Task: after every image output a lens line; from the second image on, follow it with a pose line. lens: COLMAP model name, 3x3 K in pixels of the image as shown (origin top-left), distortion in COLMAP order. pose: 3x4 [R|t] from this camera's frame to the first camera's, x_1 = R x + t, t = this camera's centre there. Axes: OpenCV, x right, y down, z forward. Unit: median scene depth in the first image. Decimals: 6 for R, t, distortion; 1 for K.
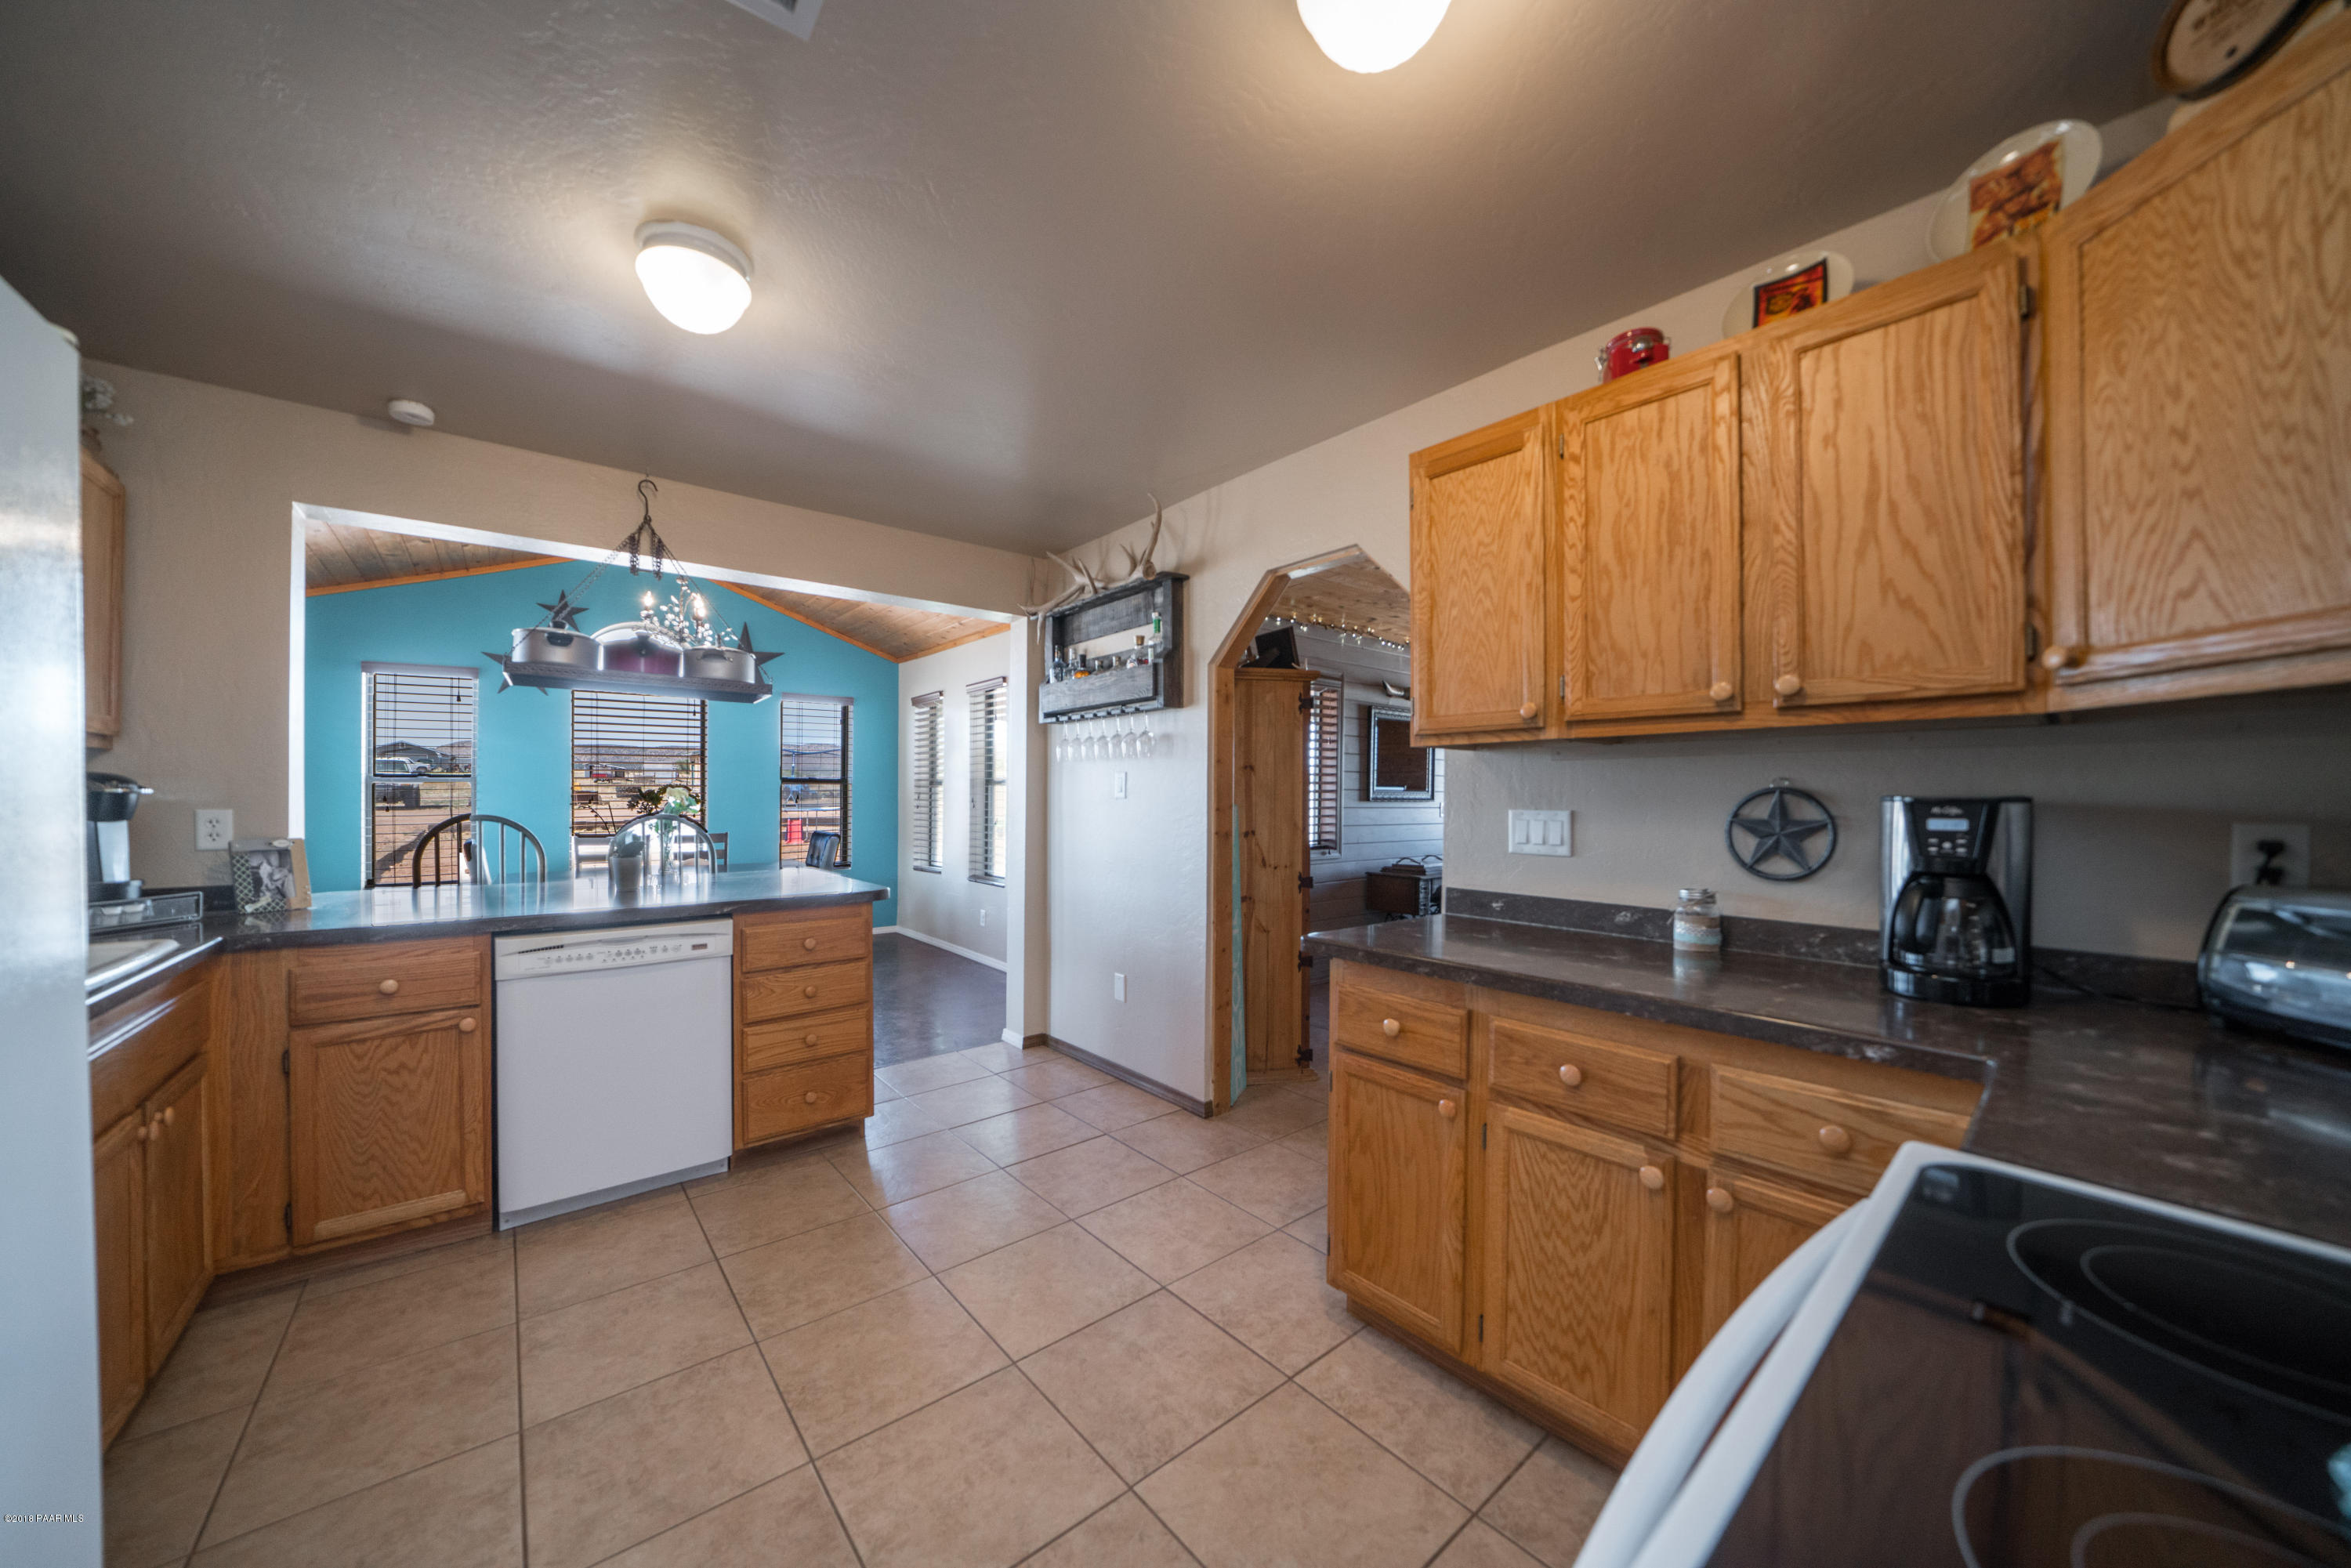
lens RADIAL K [[813.4, 0, 1167.2], [0, 813.4, 797.7], [0, 0, 1]] dist [-0.026013, 0.001872]
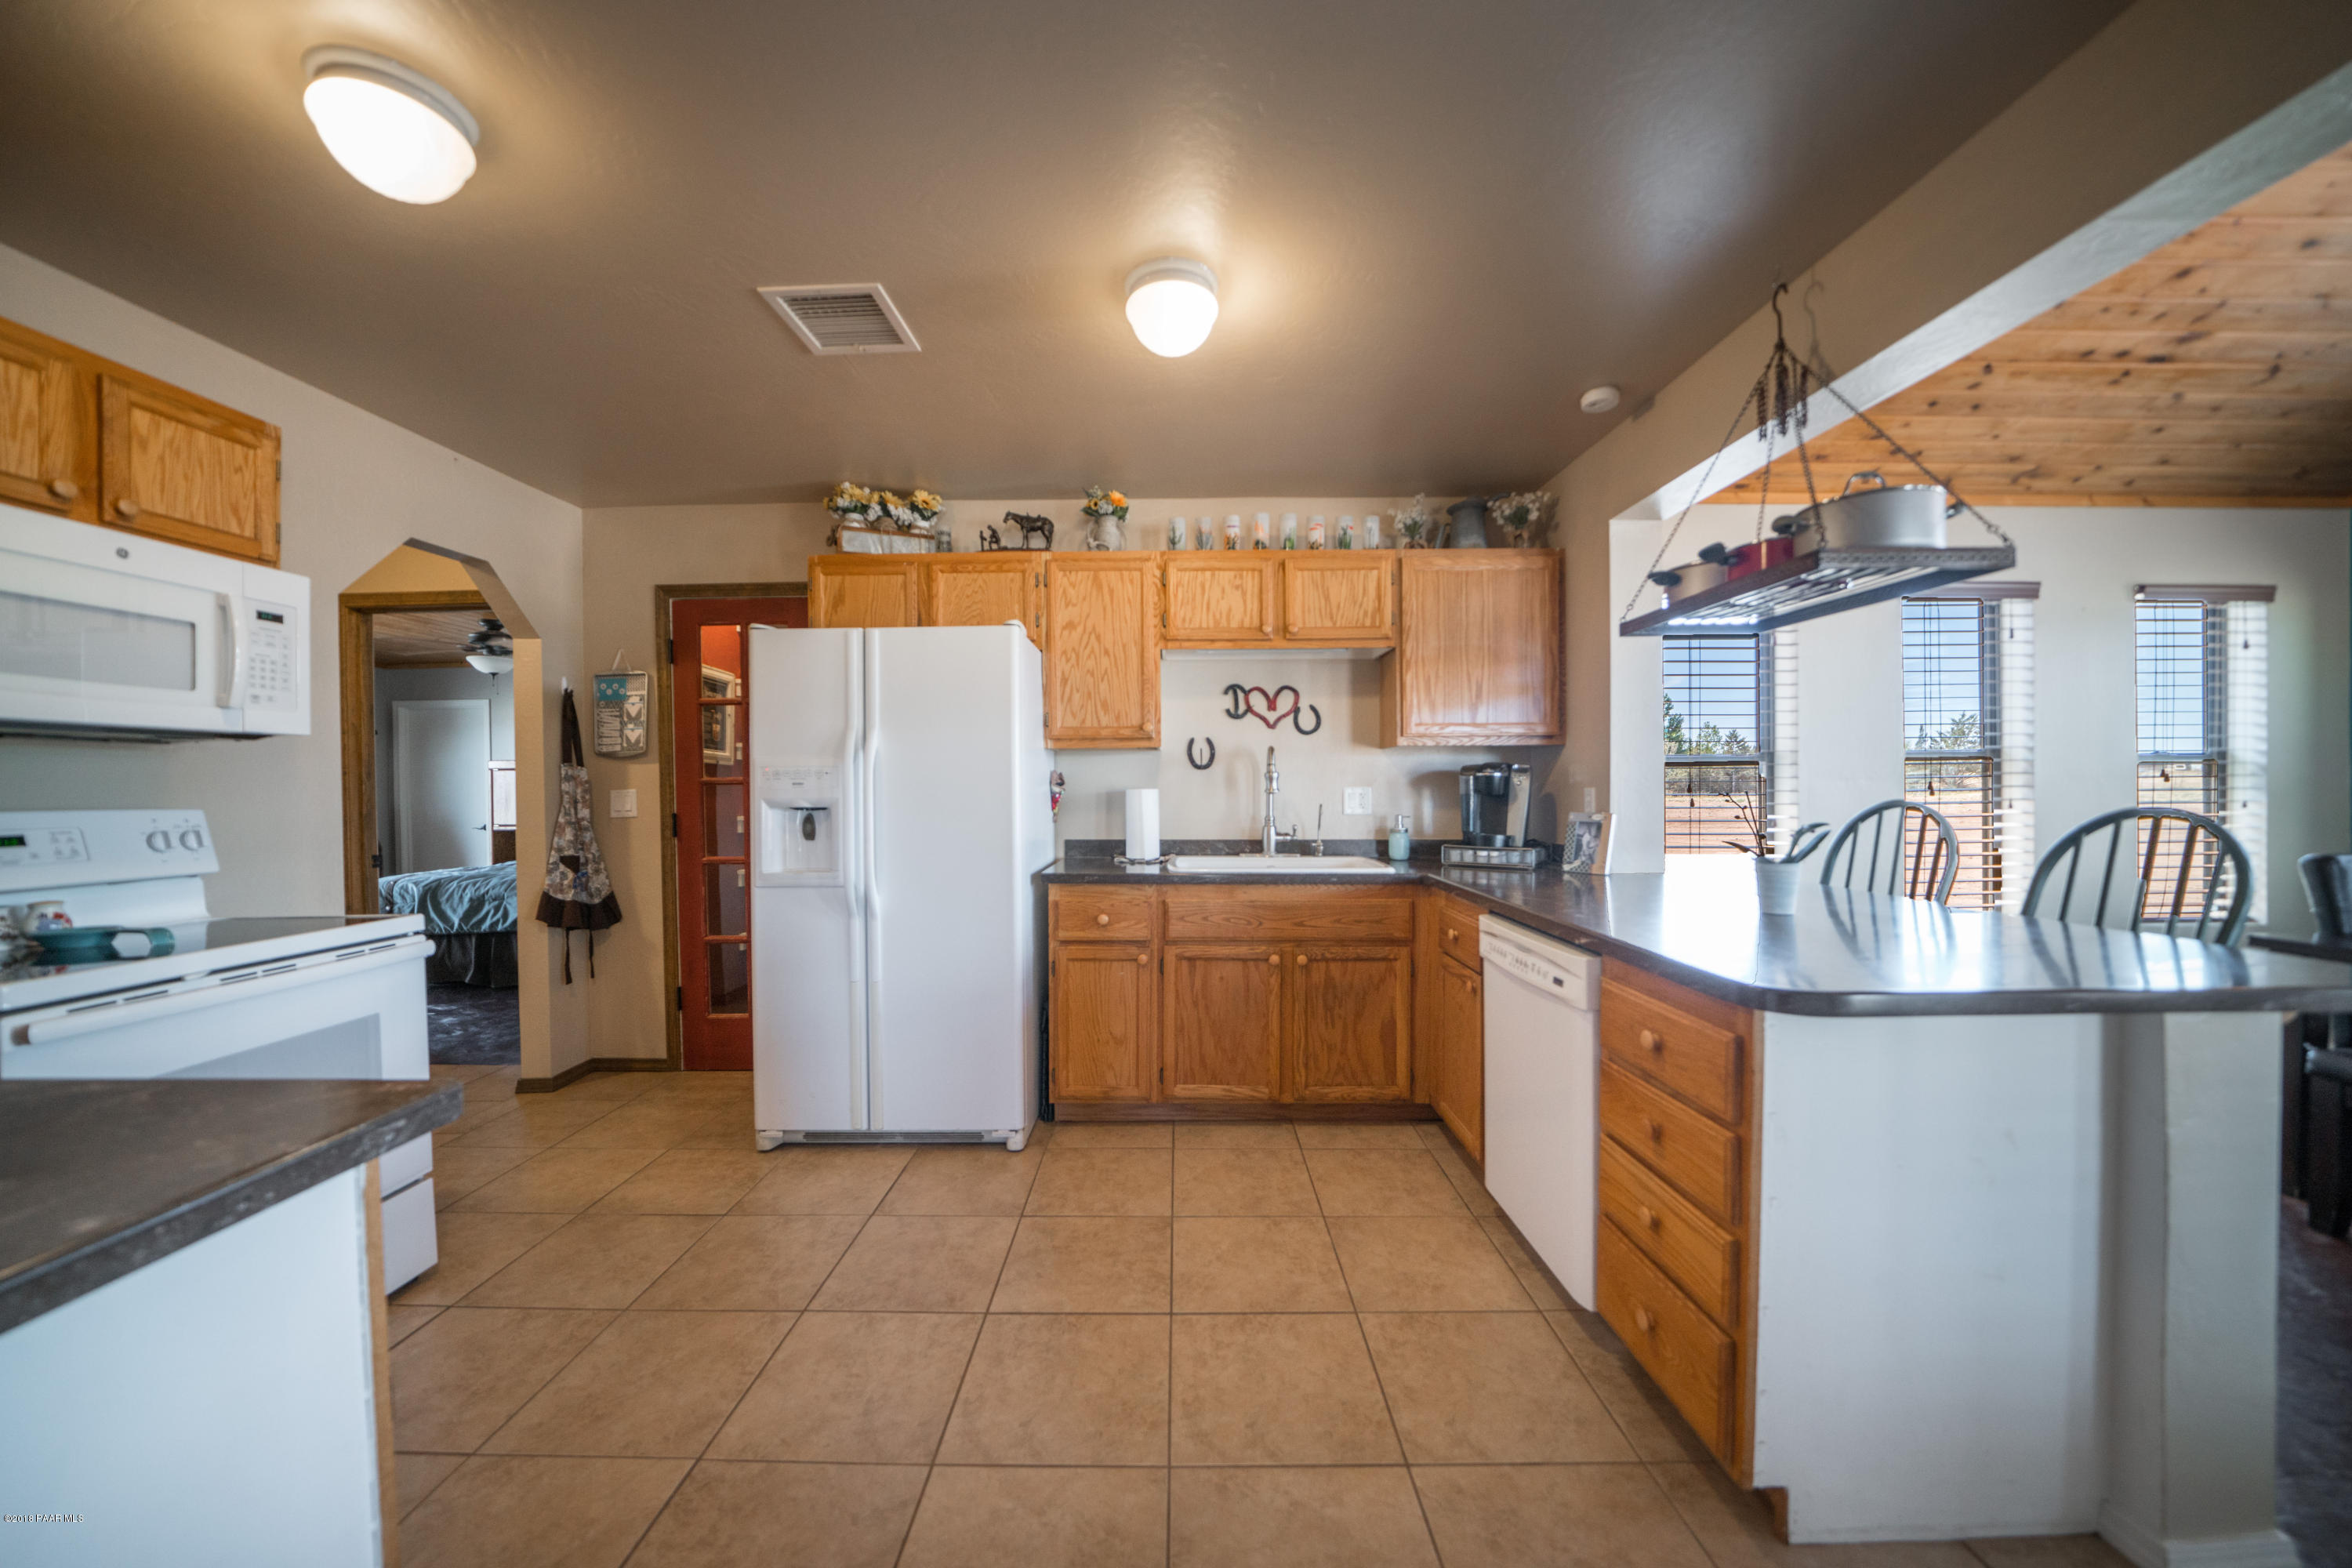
lens RADIAL K [[813.8, 0, 1178.2], [0, 813.8, 798.1], [0, 0, 1]] dist [-0.026013, 0.001872]
pose [[-0.637735, 0.008272, -0.770211, 0.081526], [0.000652, 0.999948, 0.010200, 0.006591], [0.770255, 0.006003, -0.637707, 0.523128]]
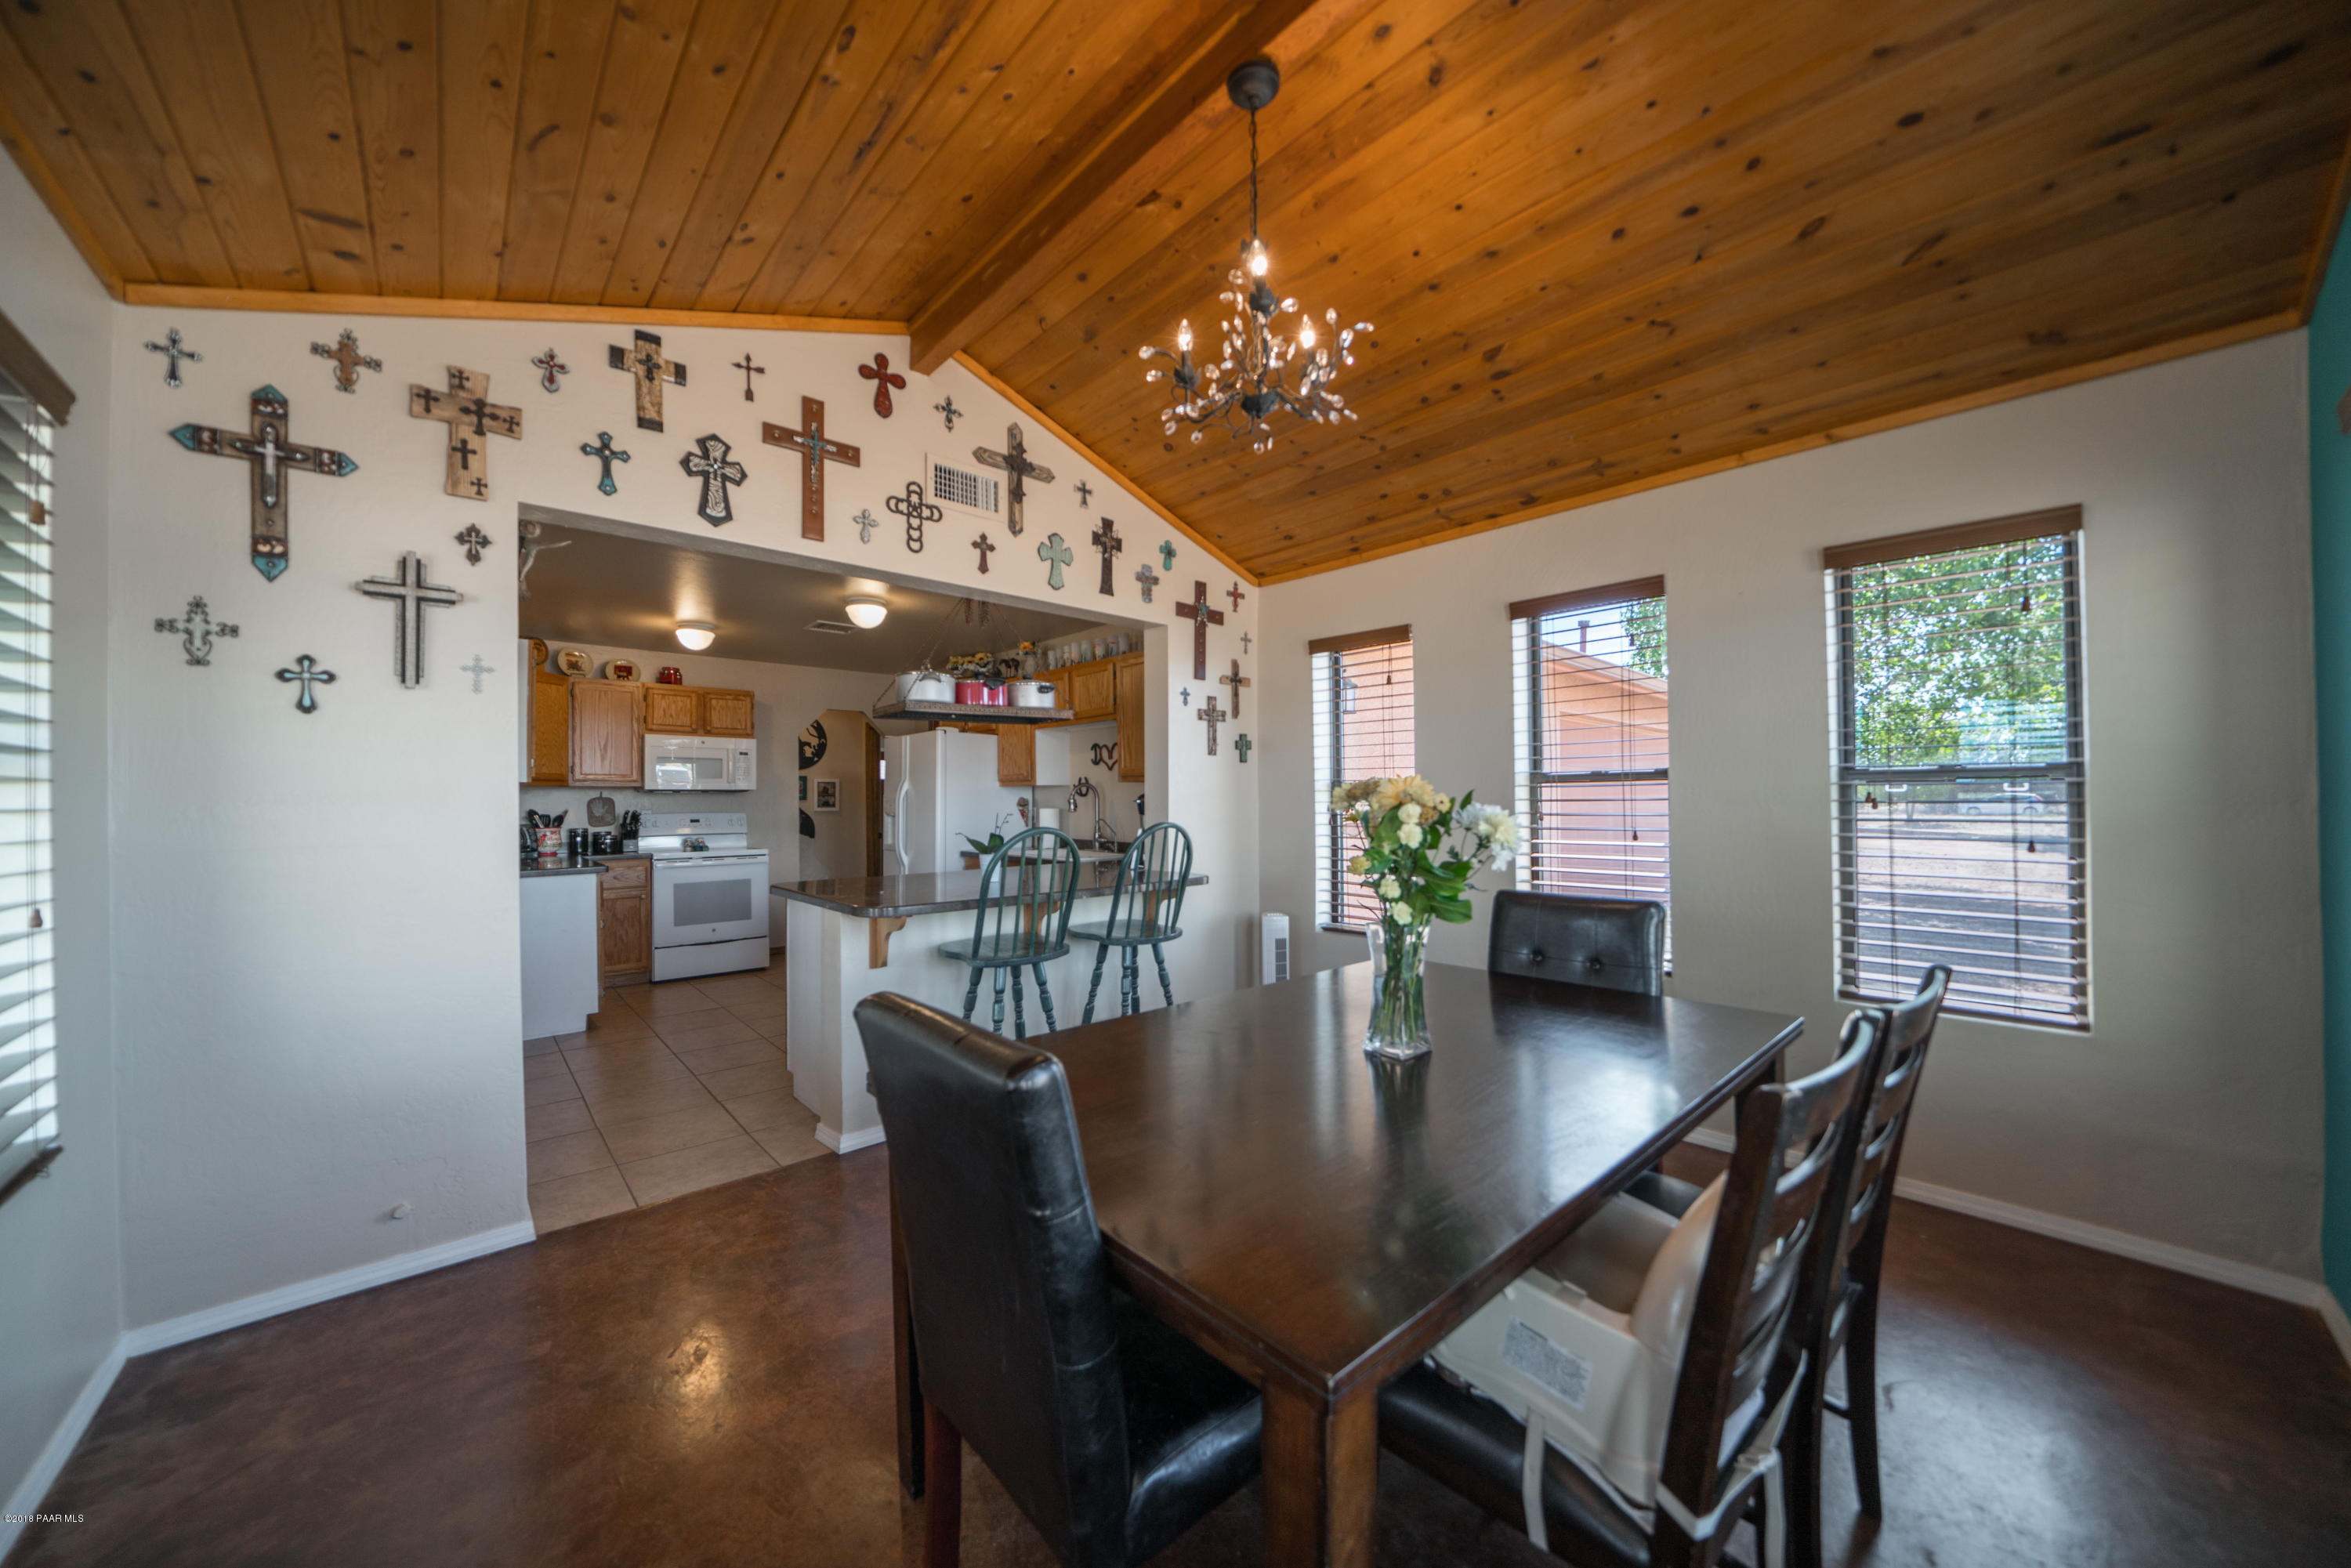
lens RADIAL K [[813.4, 0, 1172.5], [0, 813.4, 795.3], [0, 0, 1]] dist [-0.026013, 0.001872]
pose [[-0.998416, -0.001937, -0.056231, -0.442390], [-0.001619, 0.999982, -0.005707, -0.004469], [0.056241, -0.005607, -0.998402, 1.134866]]
